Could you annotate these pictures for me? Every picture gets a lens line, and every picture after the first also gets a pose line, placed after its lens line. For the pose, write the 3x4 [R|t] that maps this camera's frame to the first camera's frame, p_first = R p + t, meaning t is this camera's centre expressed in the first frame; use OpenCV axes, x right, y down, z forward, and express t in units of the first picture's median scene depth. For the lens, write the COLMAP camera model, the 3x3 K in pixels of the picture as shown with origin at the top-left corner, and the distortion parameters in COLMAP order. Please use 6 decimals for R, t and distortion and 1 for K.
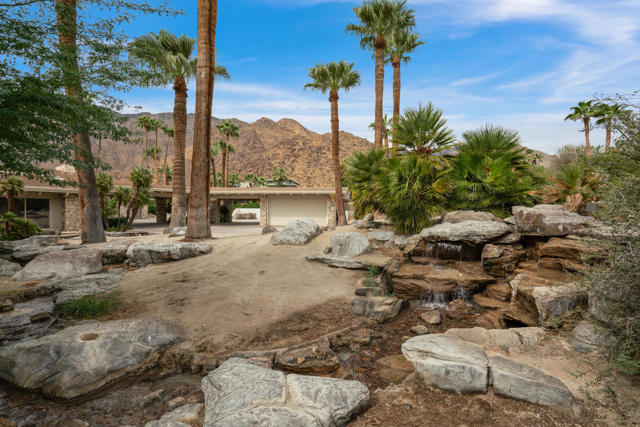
lens RADIAL K [[302.8, 0, 320.0], [0, 302.8, 213.5], [0, 0, 1]] dist [-0.058578, 0.025087]
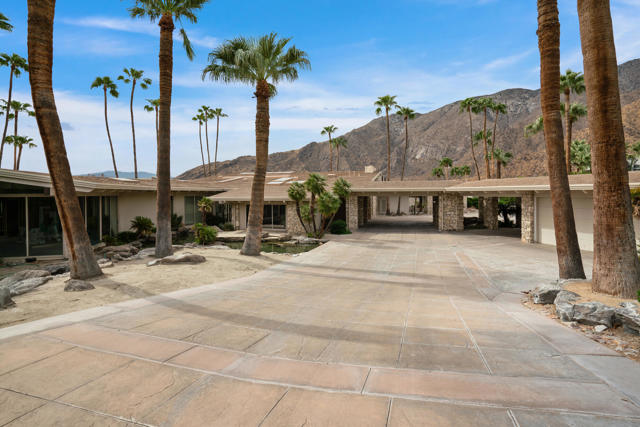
lens RADIAL K [[327.3, 0, 323.4], [0, 327.3, 193.3], [0, 0, 1]] dist [-0.041089, 0.000383]
pose [[0.385224, -0.011873, -0.922747, 0.161684], [0.001278, 0.999923, -0.012332, -0.033049], [0.922822, 0.003572, 0.385209, 0.252615]]
